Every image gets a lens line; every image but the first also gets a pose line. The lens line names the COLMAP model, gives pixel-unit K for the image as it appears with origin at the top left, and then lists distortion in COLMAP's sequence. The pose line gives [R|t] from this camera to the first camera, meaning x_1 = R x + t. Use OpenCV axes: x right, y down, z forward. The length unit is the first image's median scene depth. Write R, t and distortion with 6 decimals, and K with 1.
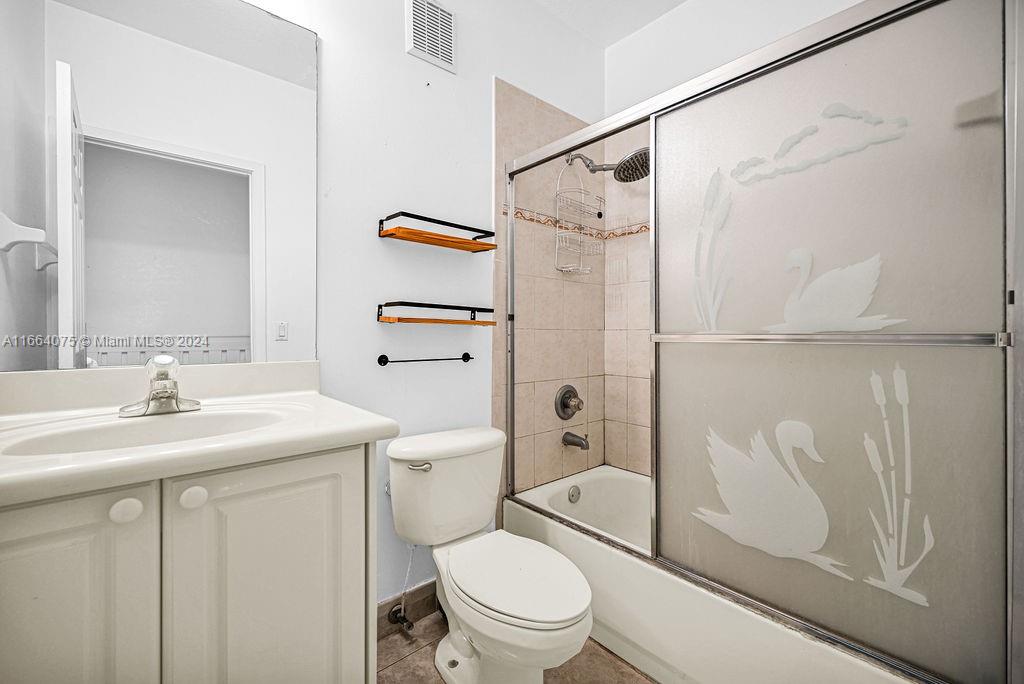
lens RADIAL K [[417.6, 0, 513.3], [0, 417.6, 335.1], [0, 0, 1]] dist [0.001420, -0.000989]
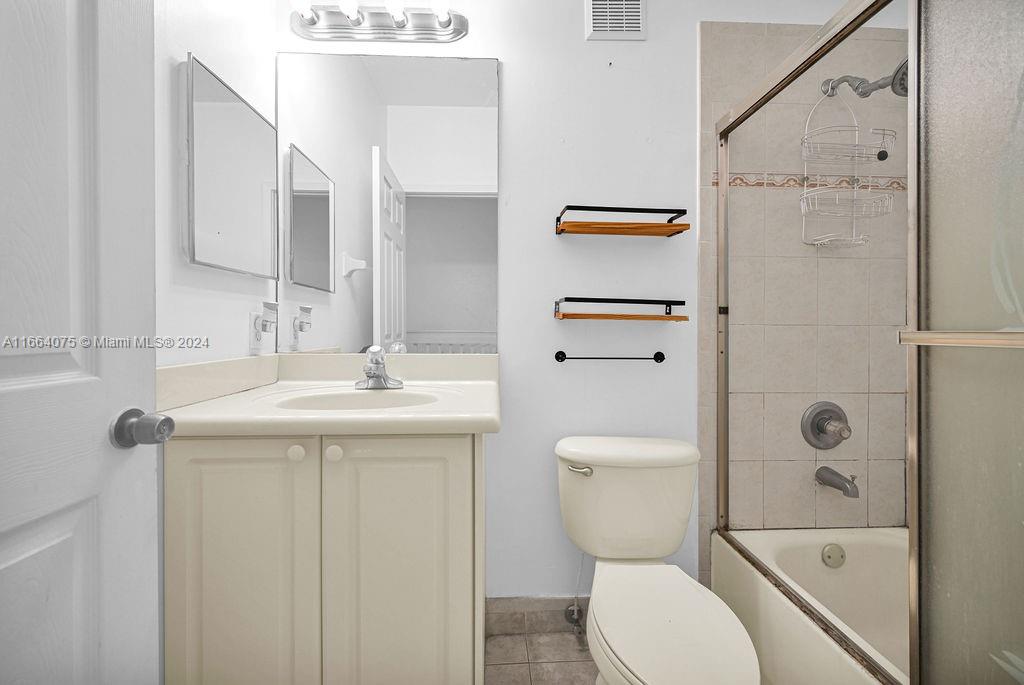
lens RADIAL K [[417.6, 0, 510.6], [0, 417.6, 331.6], [0, 0, 1]] dist [0.001420, -0.000989]
pose [[0.784343, 0.005267, -0.620305, 0.187181], [-0.005213, 0.999985, 0.001899, -0.000934], [0.620306, 0.001744, 0.784358, 0.116940]]
